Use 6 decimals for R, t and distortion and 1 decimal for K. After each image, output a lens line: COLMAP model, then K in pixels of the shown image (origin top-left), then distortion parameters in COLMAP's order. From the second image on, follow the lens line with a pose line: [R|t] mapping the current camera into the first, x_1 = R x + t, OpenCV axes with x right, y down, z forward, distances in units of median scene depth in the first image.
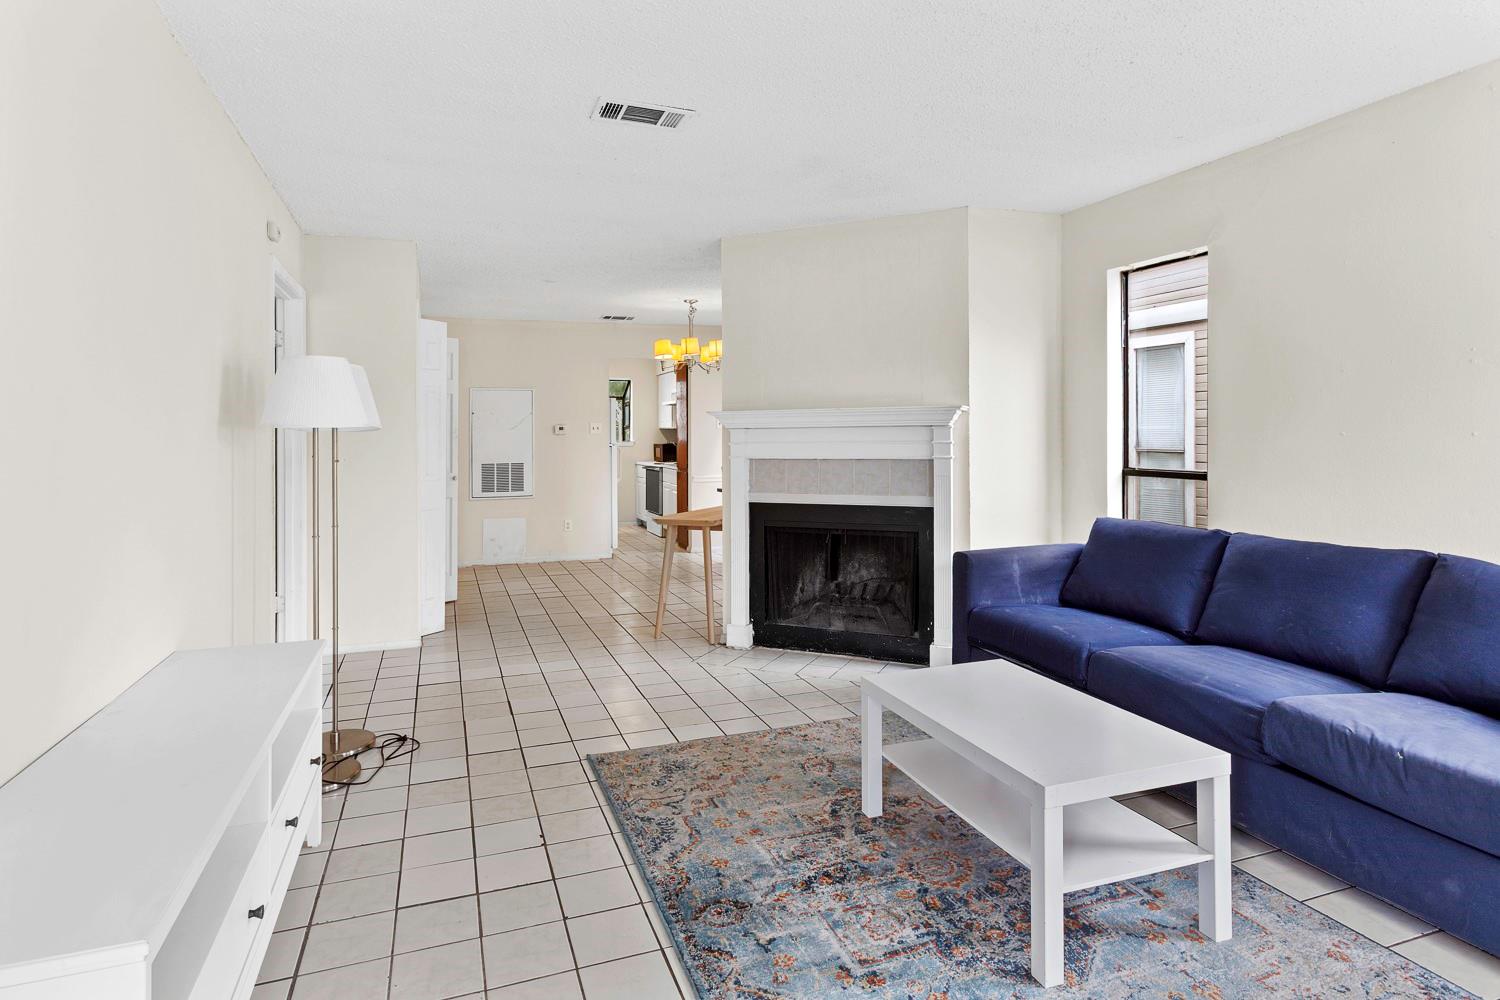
lens RADIAL K [[838.7, 0, 752.5], [0, 838.7, 405.4], [0, 0, 1]] dist [0.000046, 0.000954]
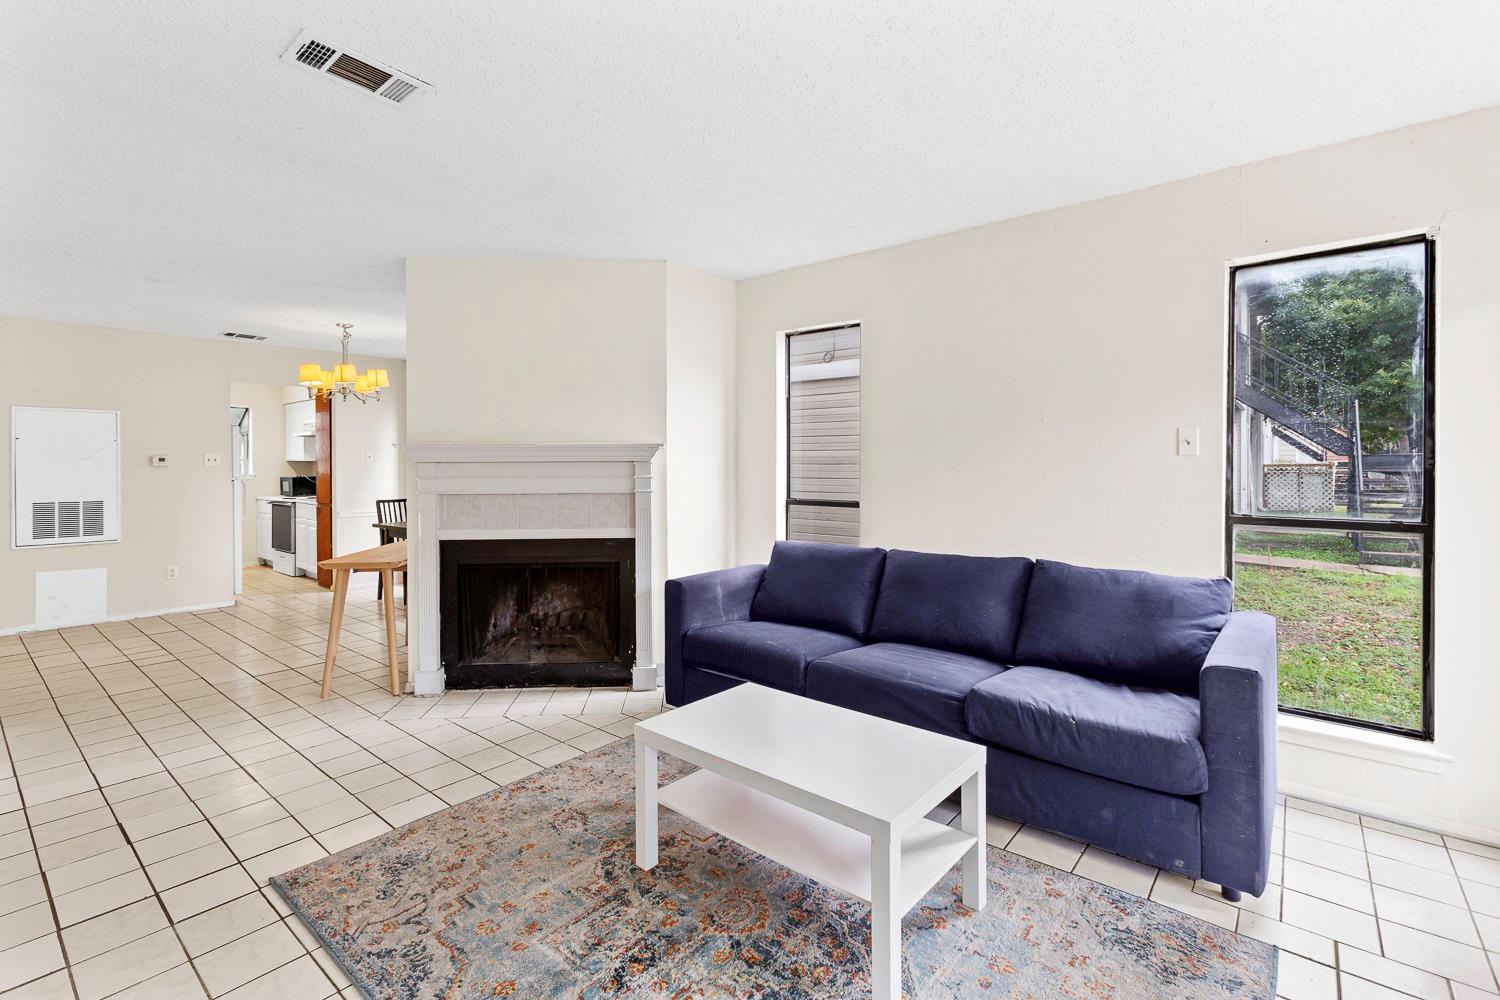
lens RADIAL K [[685.0, 0, 743.1], [0, 685.0, 461.2], [0, 0, 1]] dist [-0.025746, 0.018826]
pose [[0.867563, 0.010284, 0.497220, -0.131698], [-0.022629, 0.999567, 0.018810, 0.005967], [-0.496812, -0.027570, 0.867420, 0.239778]]
